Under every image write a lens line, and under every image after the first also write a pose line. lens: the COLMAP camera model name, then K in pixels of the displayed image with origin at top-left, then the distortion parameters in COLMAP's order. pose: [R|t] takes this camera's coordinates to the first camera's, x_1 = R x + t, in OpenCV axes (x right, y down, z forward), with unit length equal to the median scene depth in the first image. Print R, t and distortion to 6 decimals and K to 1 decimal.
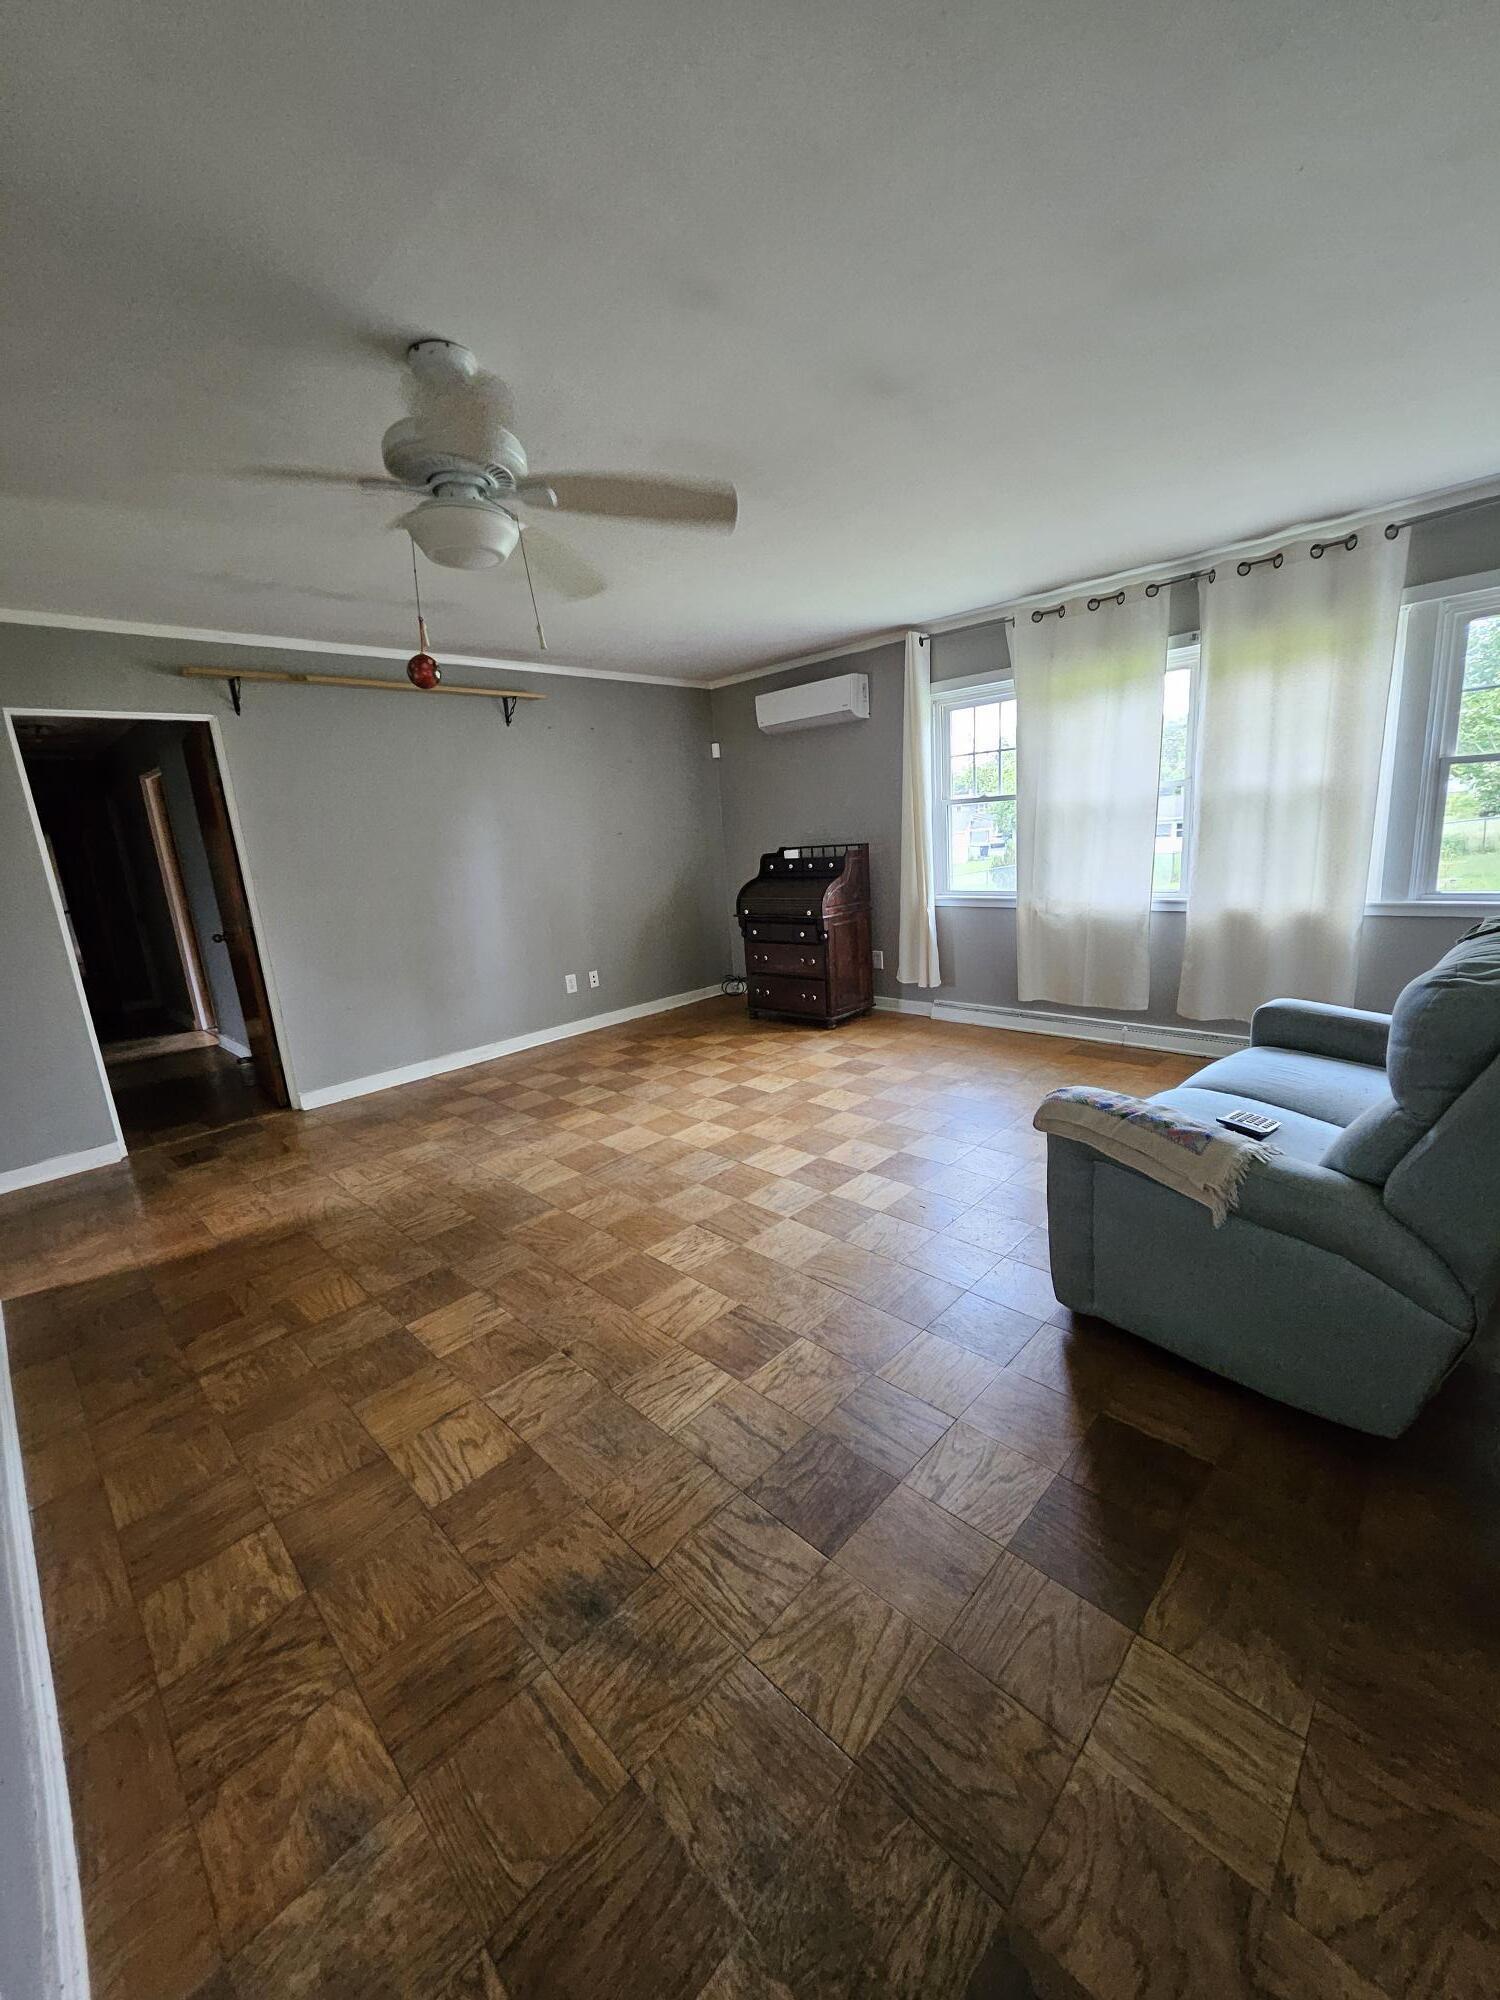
lens RADIAL K [[785.6, 0, 742.6], [0, 785.6, 998.4], [0, 0, 1]] dist [0.002529, 0.000567]
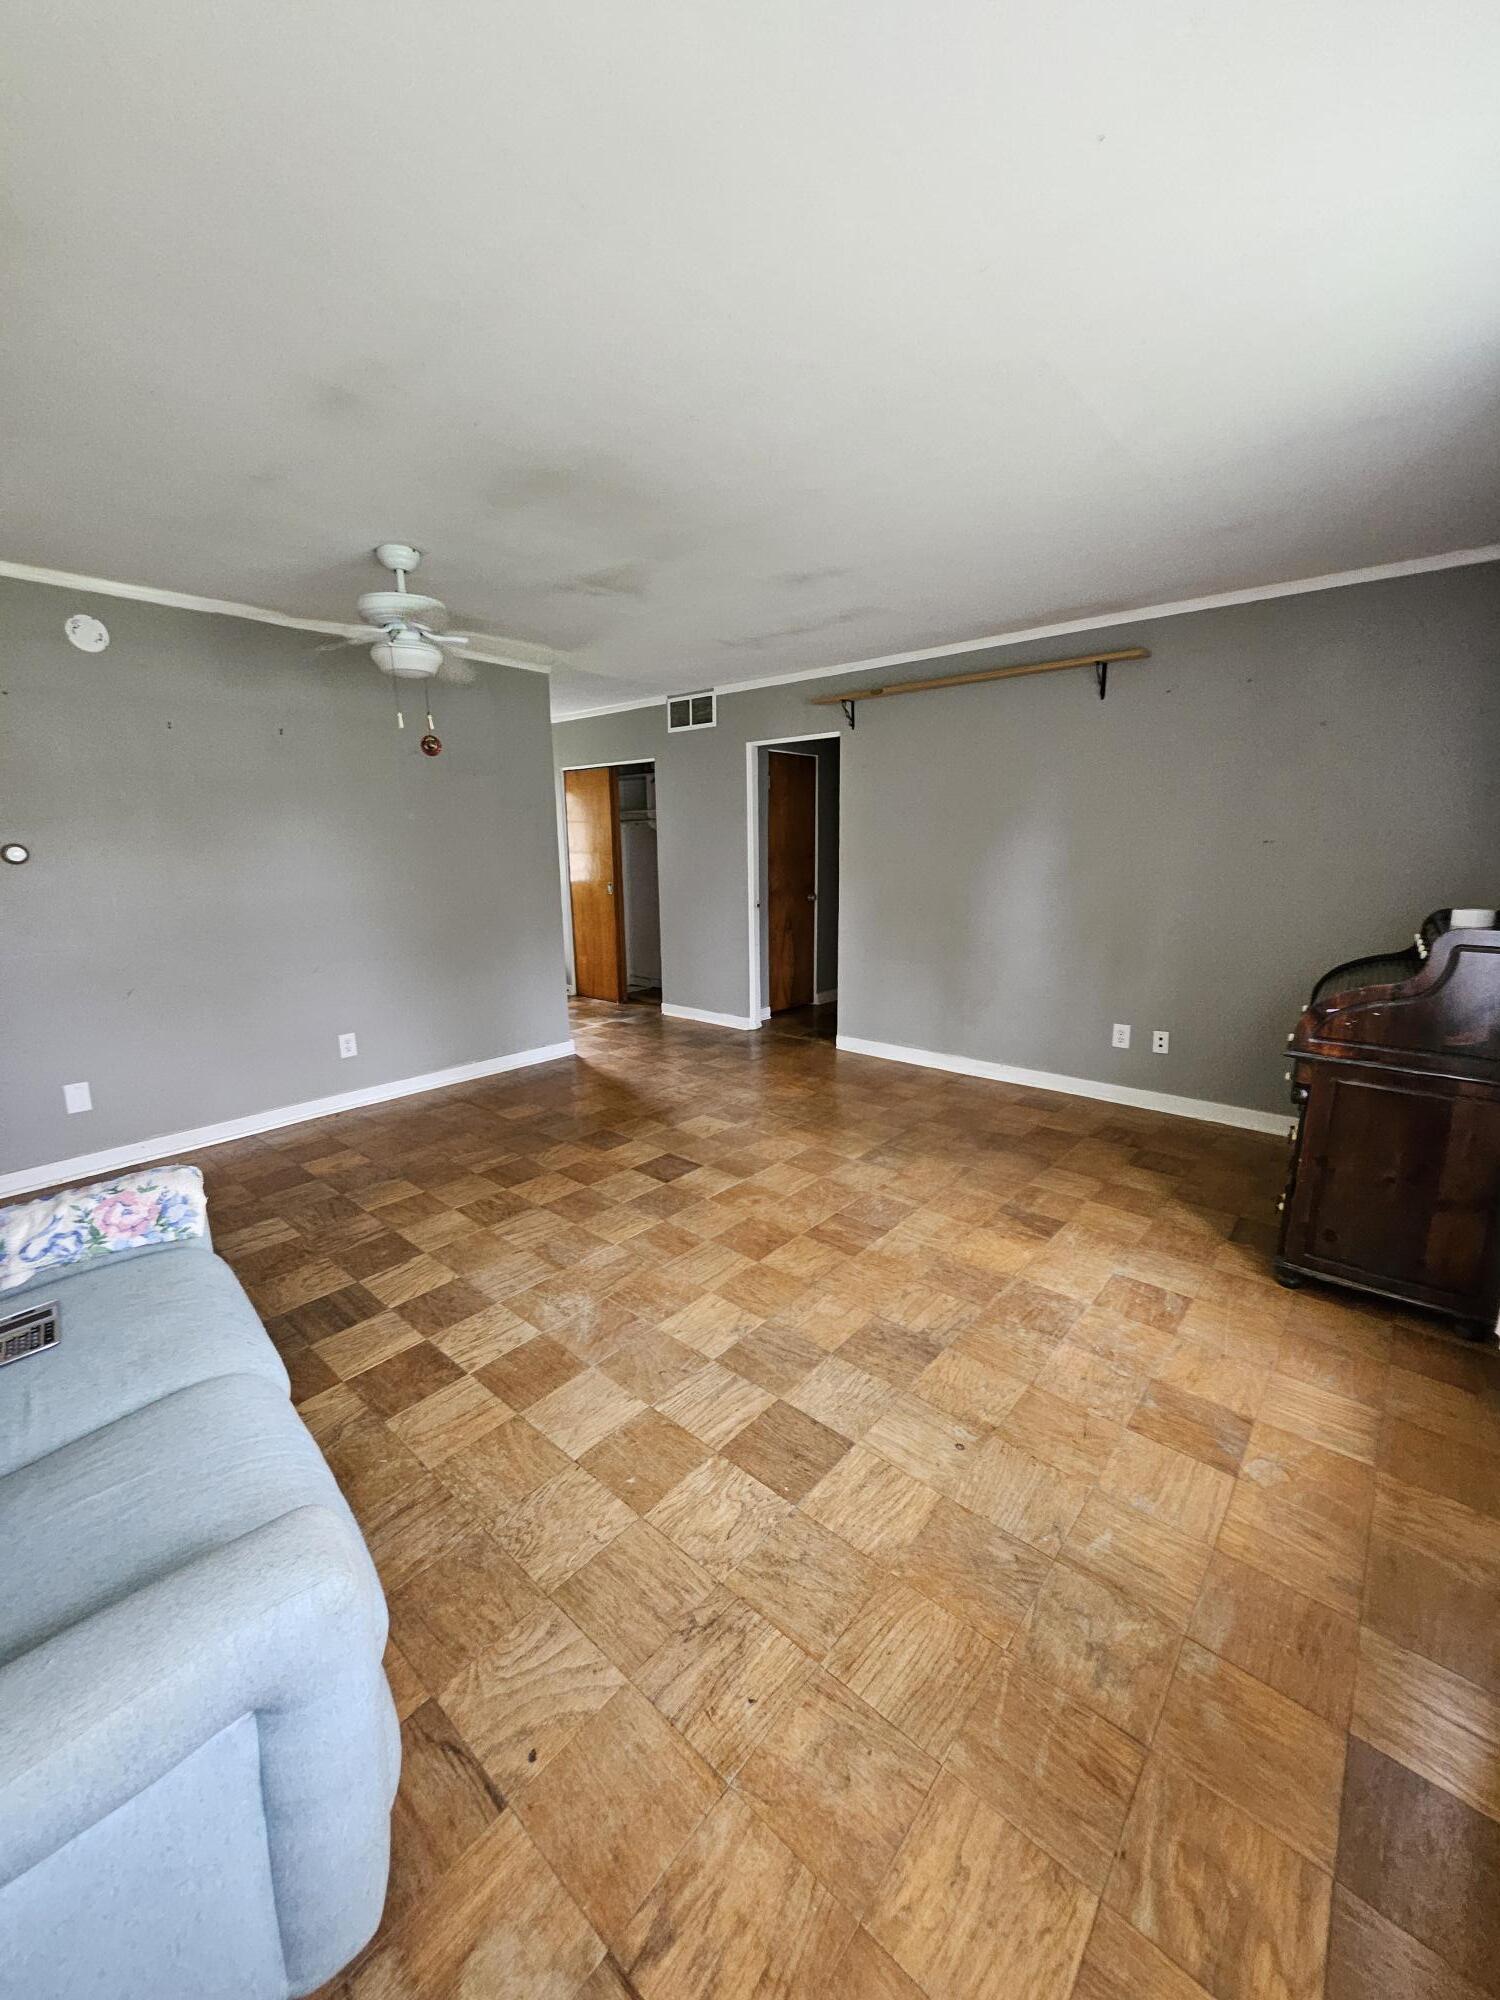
lens RADIAL K [[785.6, 0, 743.2], [0, 785.6, 998.5], [0, 0, 1]] dist [0.002529, 0.000567]
pose [[0.062350, 0.266642, -0.961777, 0.558159], [-0.208855, 0.945802, 0.248674, -0.193182], [0.975957, 0.185367, 0.114661, 0.647019]]
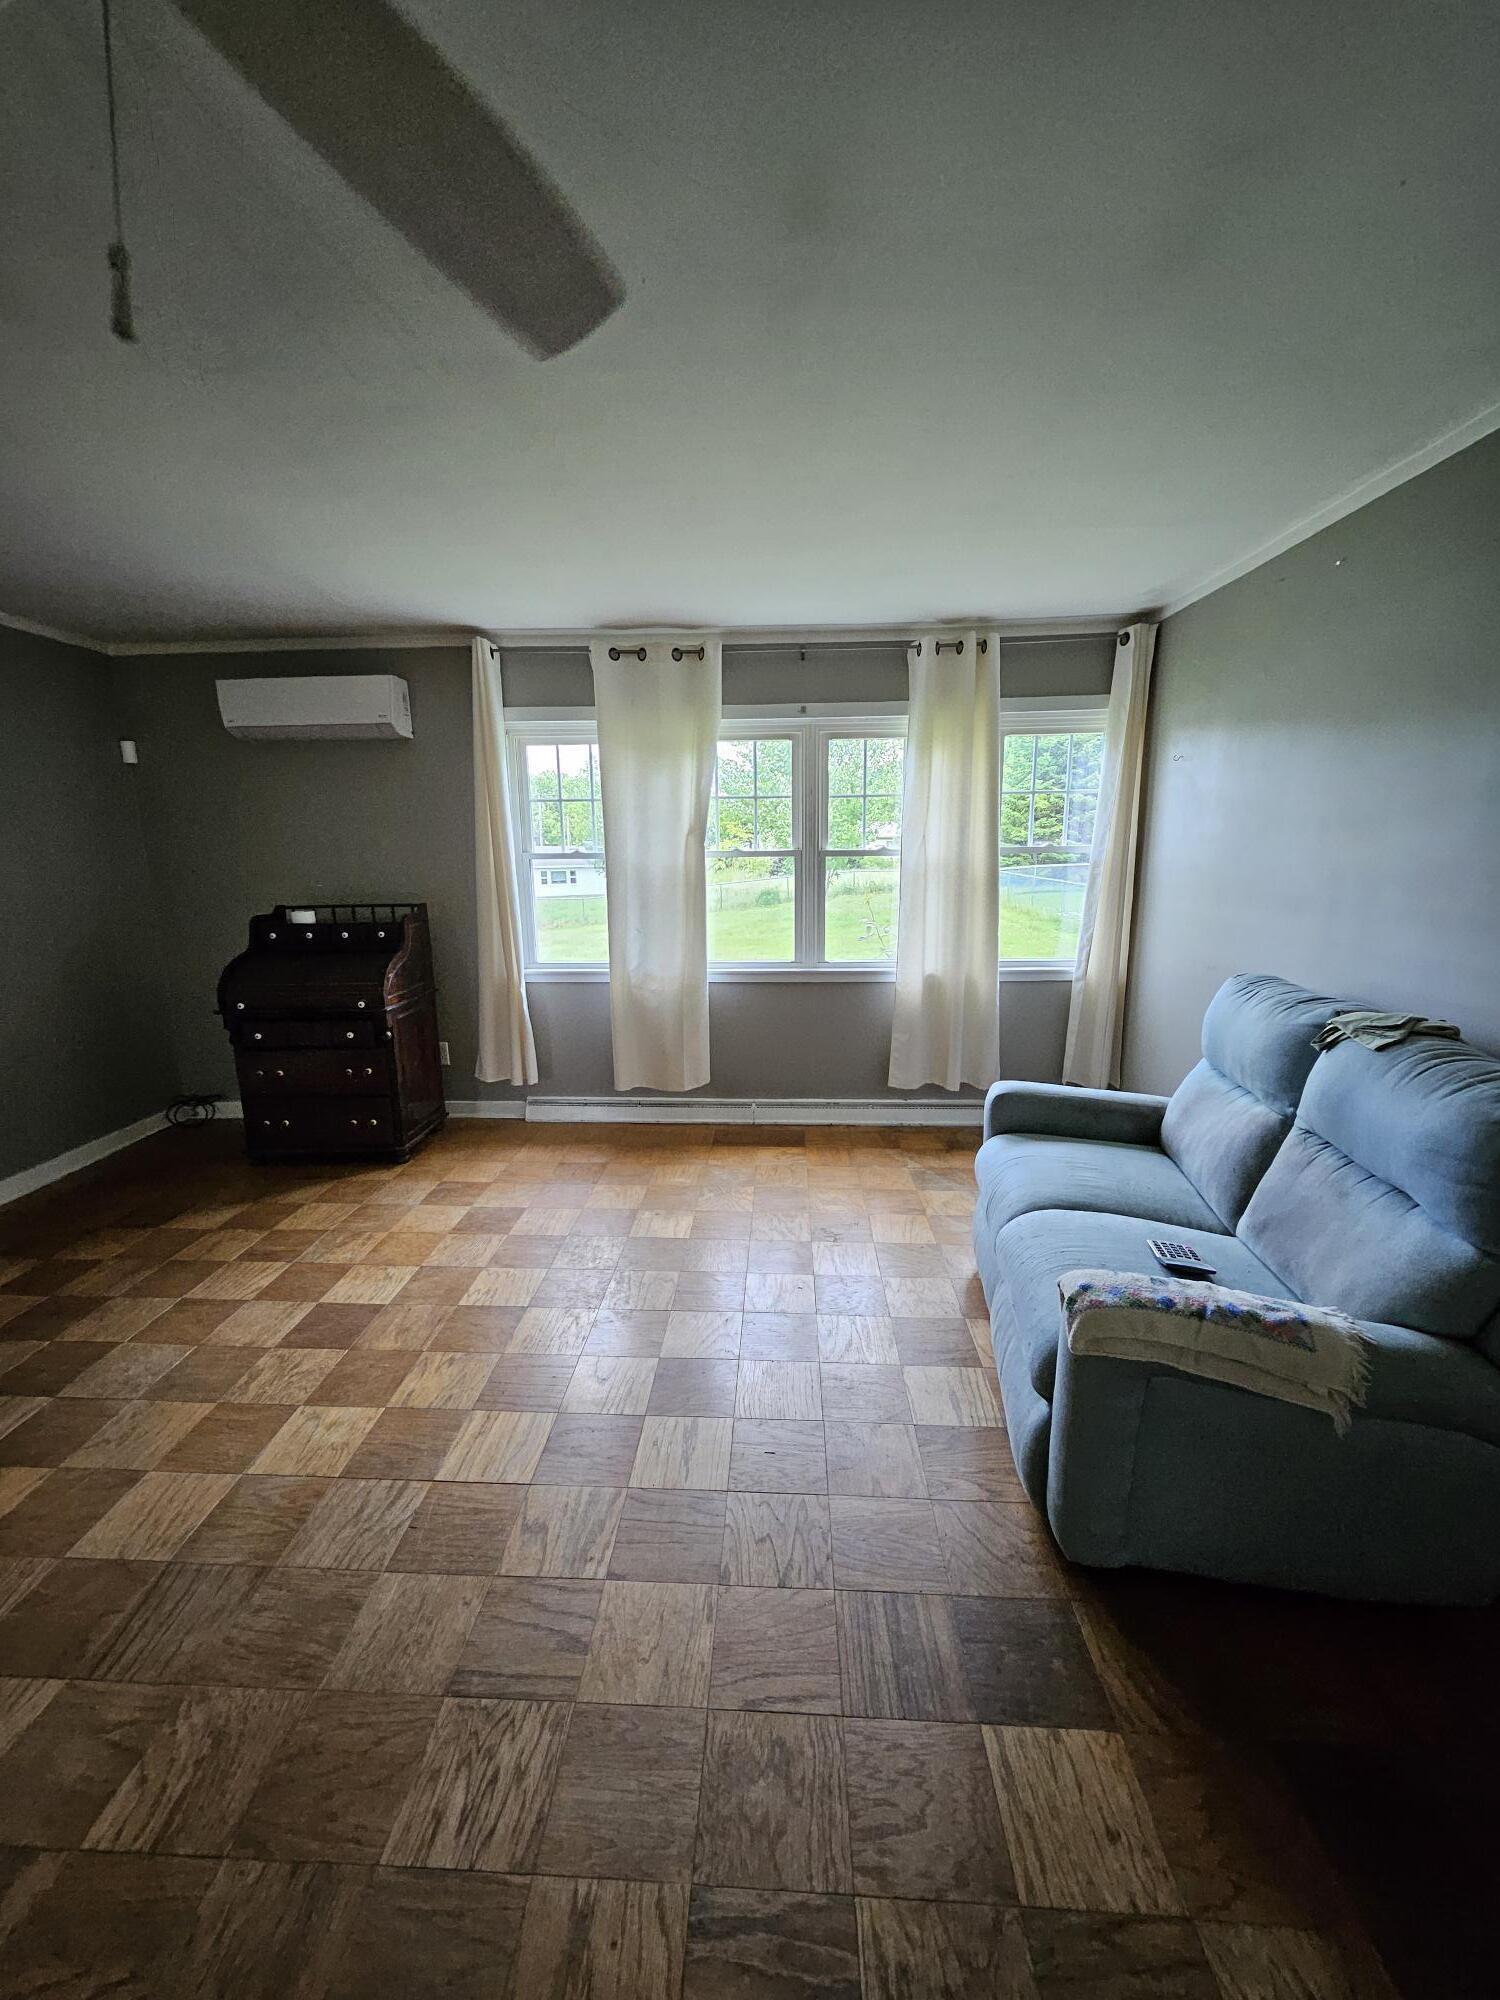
lens RADIAL K [[785.6, 0, 746.7], [0, 785.6, 999.4], [0, 0, 1]] dist [0.002529, 0.000567]
pose [[0.746982, -0.070836, 0.661060, -0.127701], [0.103148, 0.994616, -0.009976, -0.075478], [-0.656794, 0.075639, 0.750267, 0.271361]]
